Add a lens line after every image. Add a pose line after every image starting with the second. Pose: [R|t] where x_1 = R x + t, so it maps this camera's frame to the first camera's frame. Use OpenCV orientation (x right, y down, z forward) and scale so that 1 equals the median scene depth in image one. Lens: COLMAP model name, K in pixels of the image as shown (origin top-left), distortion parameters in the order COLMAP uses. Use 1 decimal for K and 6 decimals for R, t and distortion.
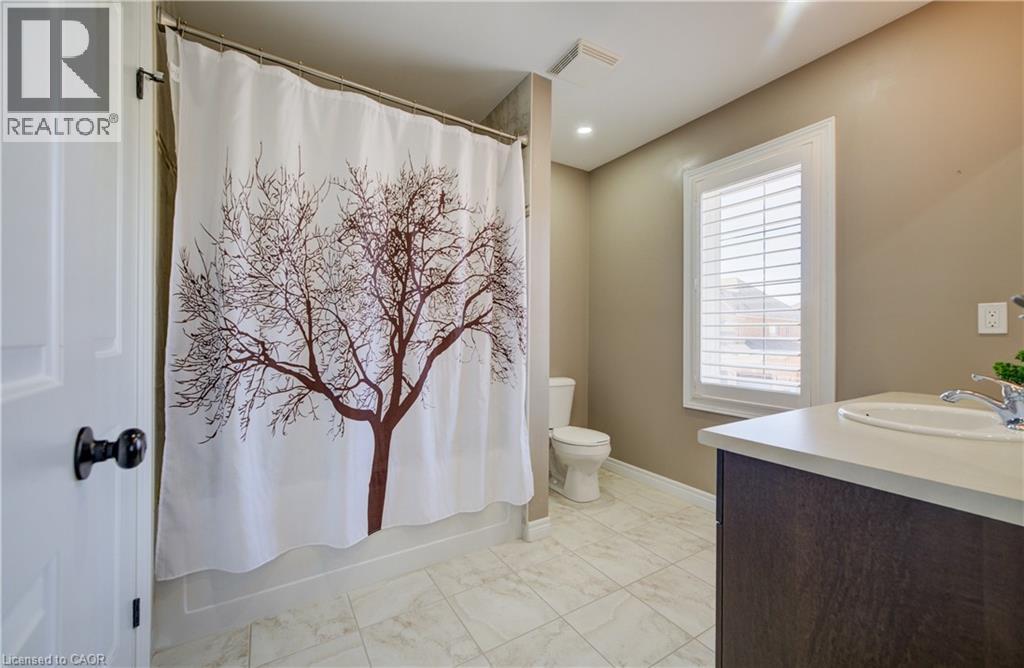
lens RADIAL K [[401.4, 0, 512.1], [0, 401.4, 332.3], [0, 0, 1]] dist [-0.000156, -0.000004]
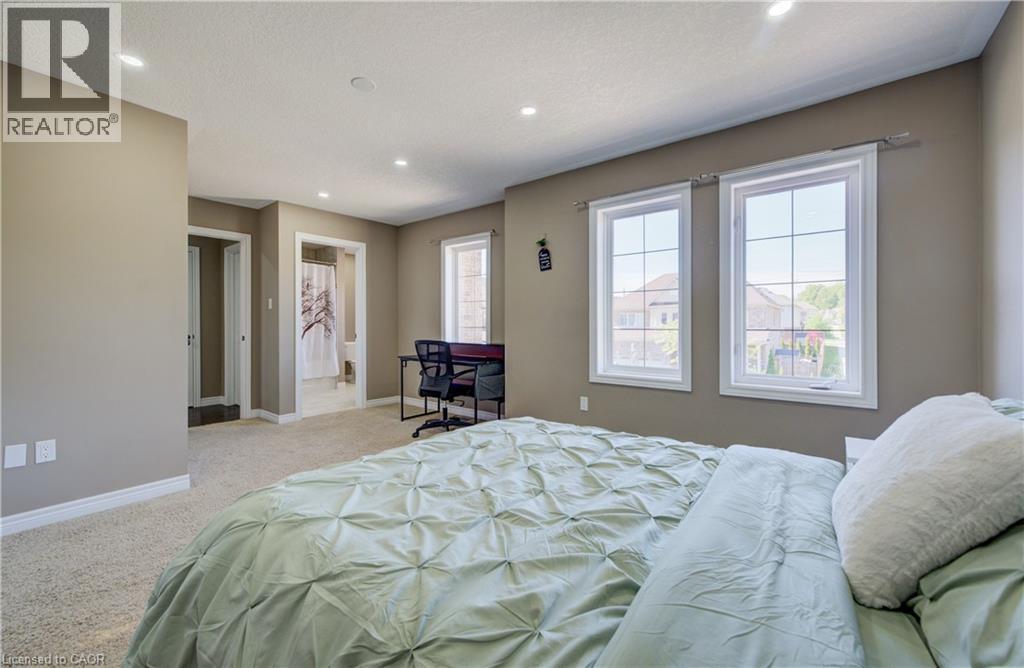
lens RADIAL K [[401.4, 0, 512.6], [0, 401.4, 332.4], [0, 0, 1]] dist [-0.000156, -0.000004]
pose [[0.939855, -0.008605, 0.341466, 0.277404], [0.007323, 0.999960, 0.005043, 0.062915], [-0.341496, -0.002239, 0.939881, -2.645440]]
